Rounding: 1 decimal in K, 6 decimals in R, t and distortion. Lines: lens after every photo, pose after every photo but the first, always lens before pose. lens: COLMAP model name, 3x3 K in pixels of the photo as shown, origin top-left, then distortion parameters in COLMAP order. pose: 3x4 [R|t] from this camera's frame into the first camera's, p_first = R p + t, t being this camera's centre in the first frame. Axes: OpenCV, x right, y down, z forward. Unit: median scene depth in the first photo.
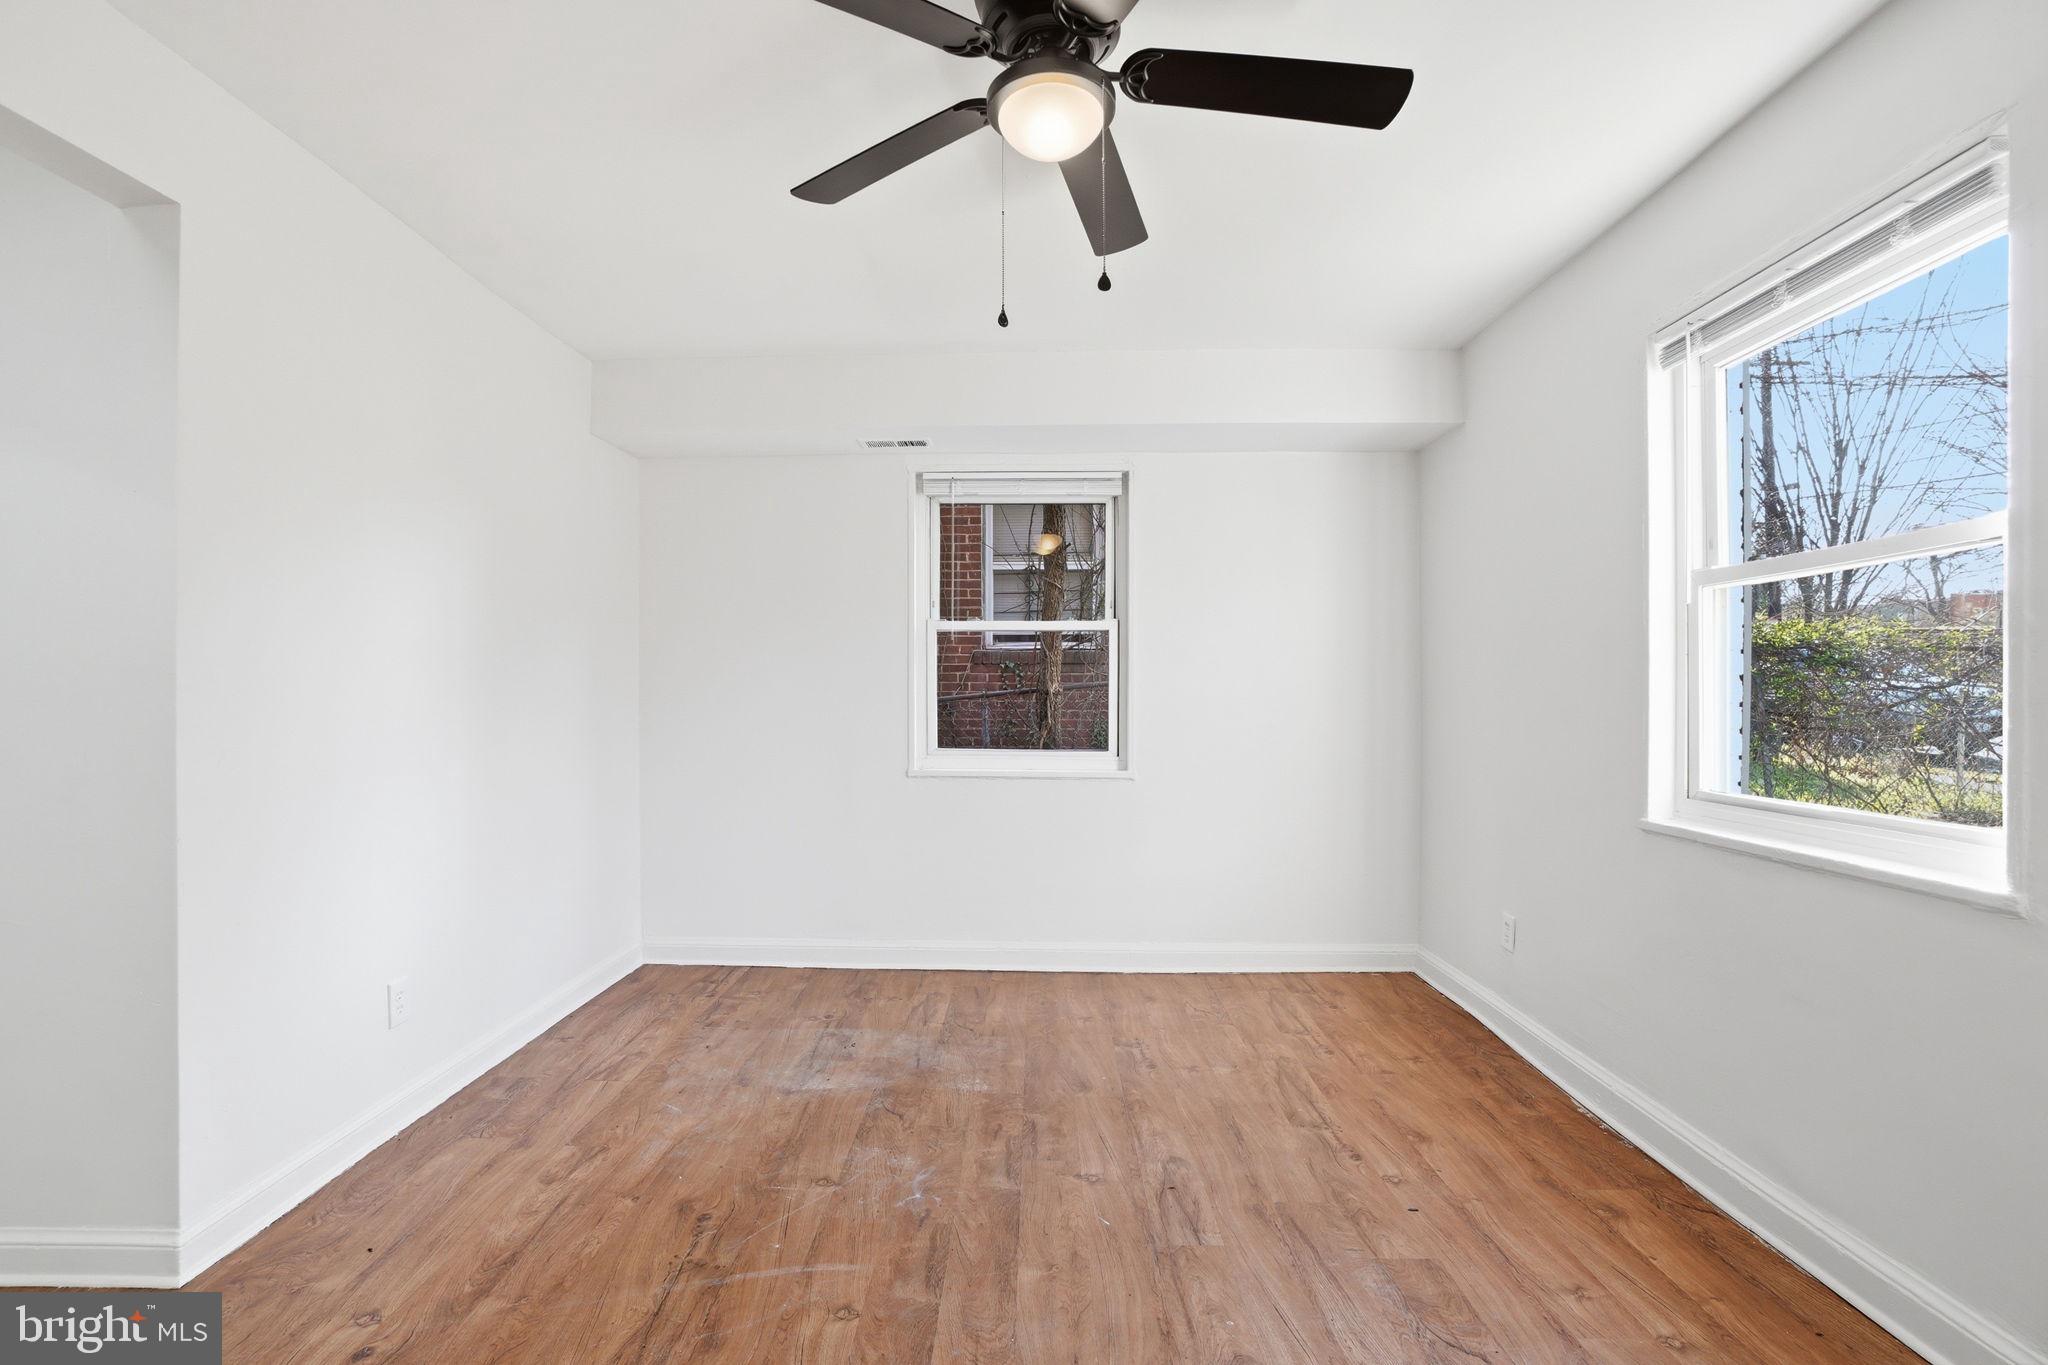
lens RADIAL K [[928.1, 0, 1013.7], [0, 928.1, 702.3], [0, 0, 1]] dist [-0.066745, 0.025850]
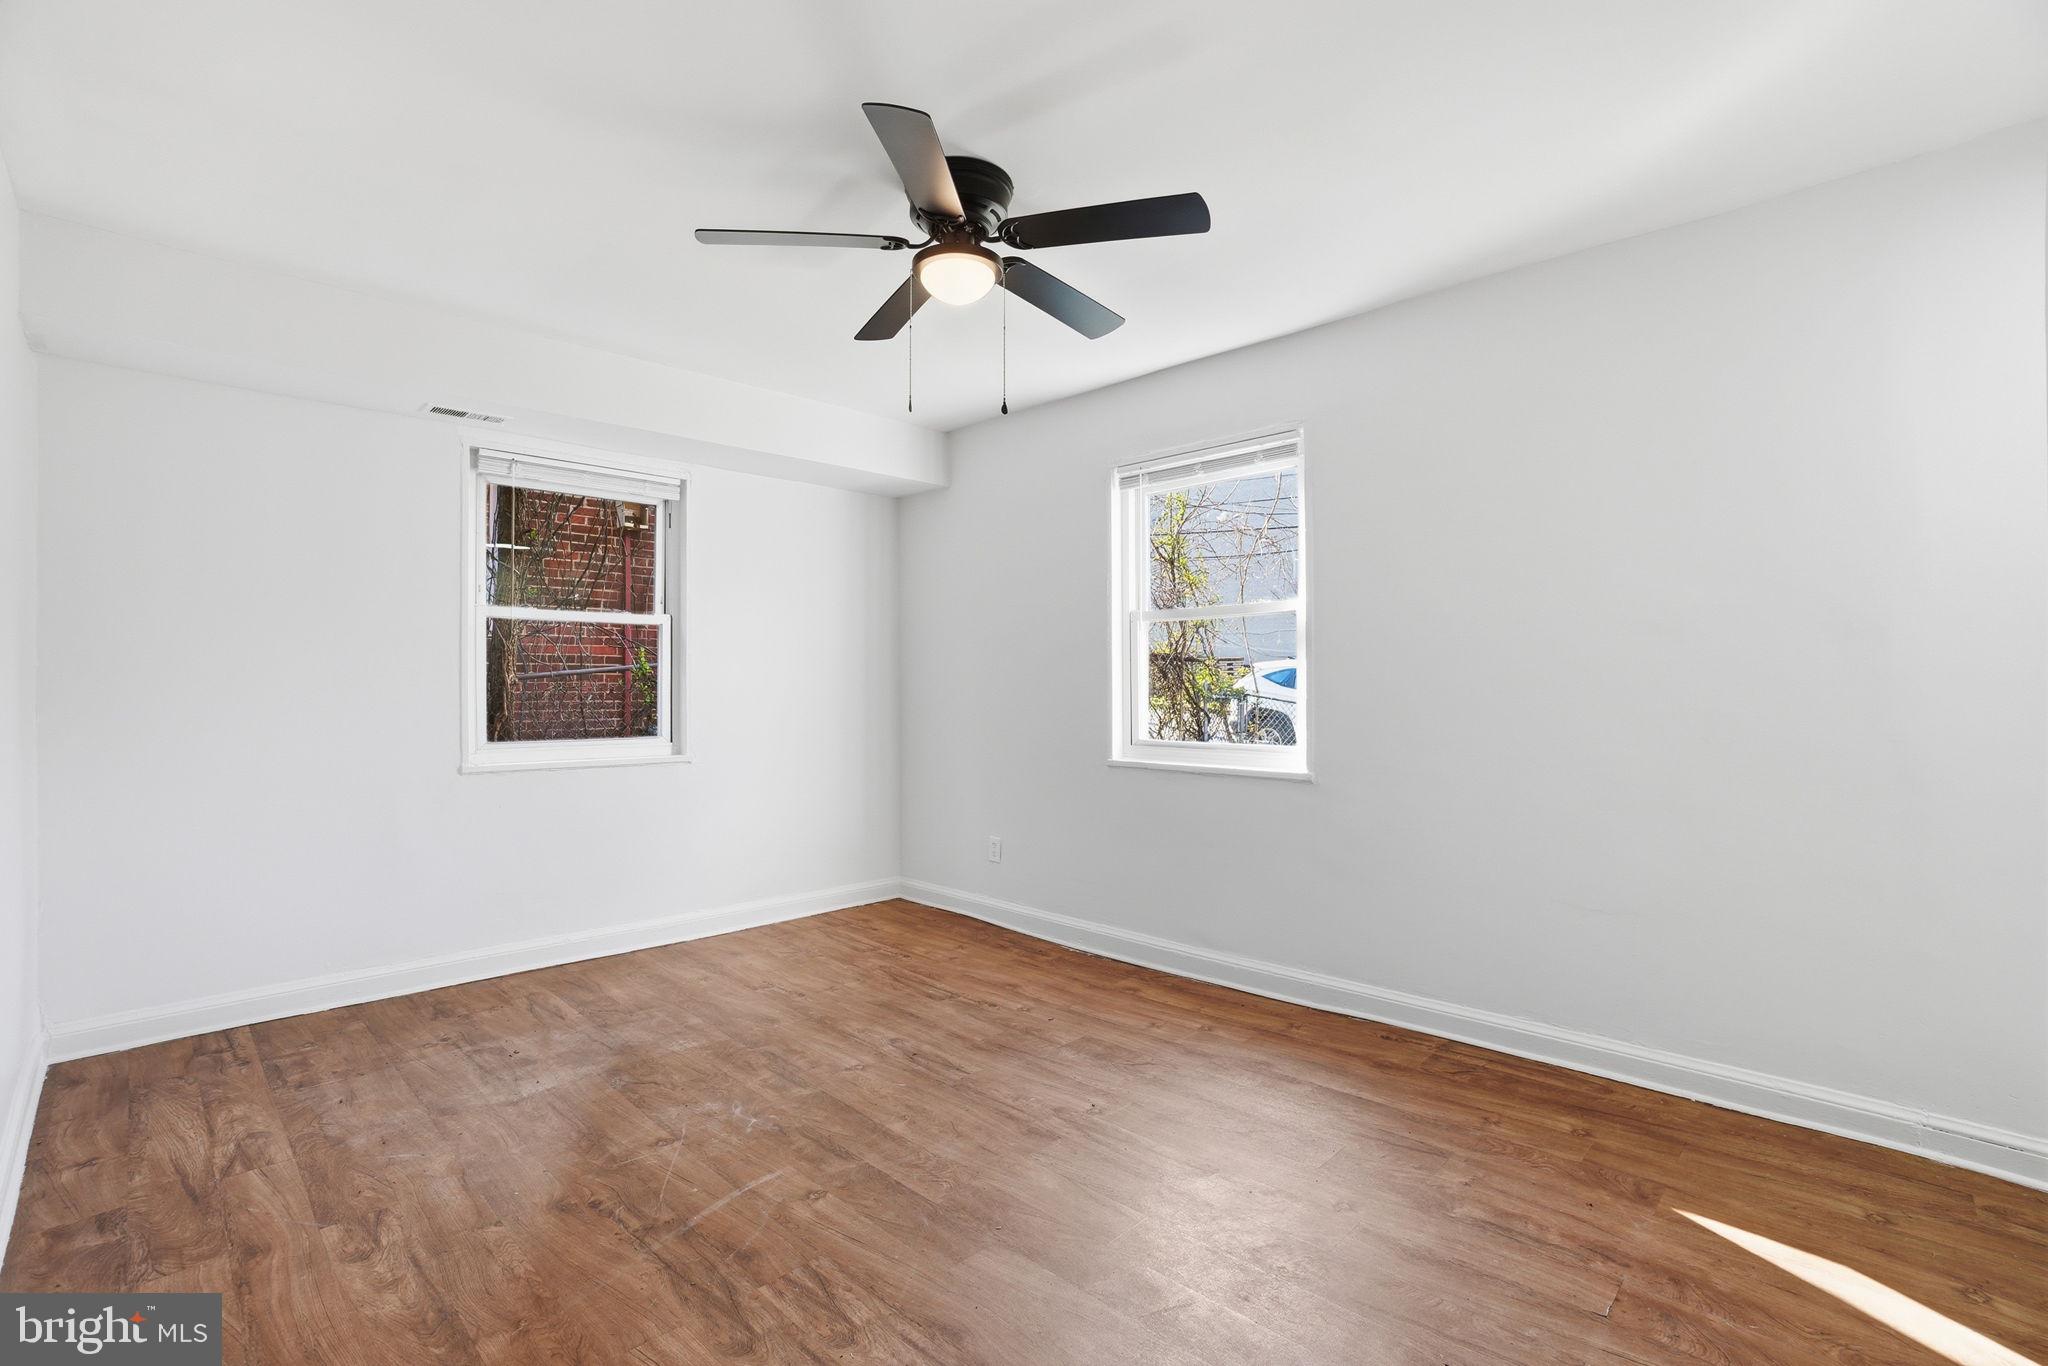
lens RADIAL K [[914.5, 0, 1006.8], [0, 914.5, 679.0], [0, 0, 1]] dist [-0.064999, 0.025429]
pose [[0.691844, 0.002356, 0.722043, -0.550031], [0.008118, 0.999906, -0.011041, -0.000174], [-0.722001, 0.013500, 0.691760, -0.016103]]
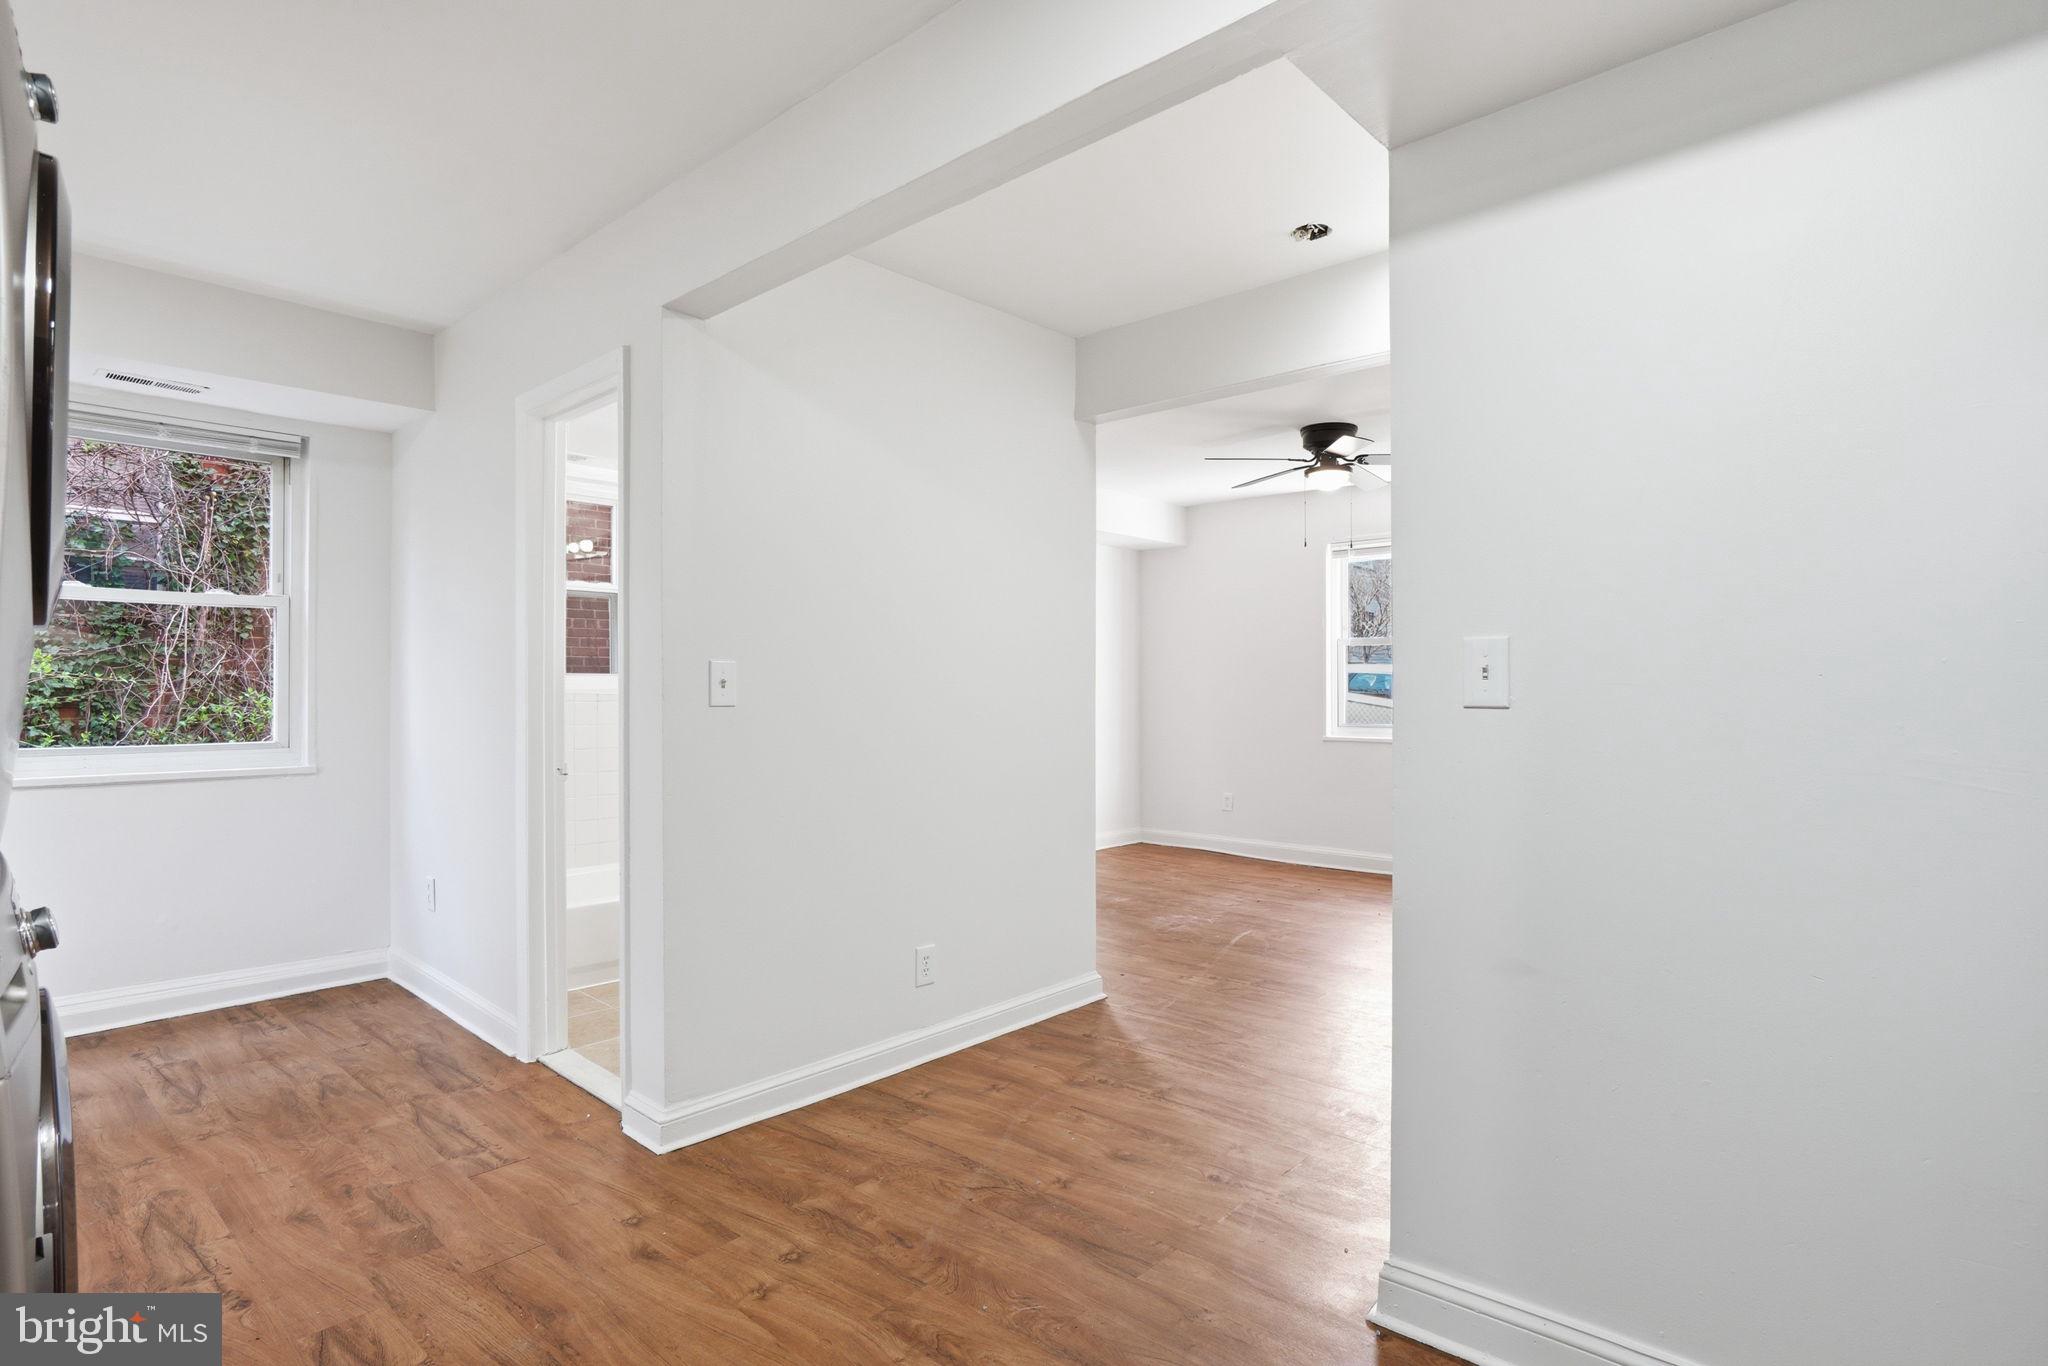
lens RADIAL K [[1049.1, 0, 1014.4], [0, 1049.1, 699.8], [0, 0, 1]] dist [-0.046661, 0.021828]
pose [[0.651566, -0.009397, 0.758534, -1.764592], [0.001732, 0.999939, 0.010900, -0.000518], [-0.758590, -0.005788, 0.651543, -0.193509]]
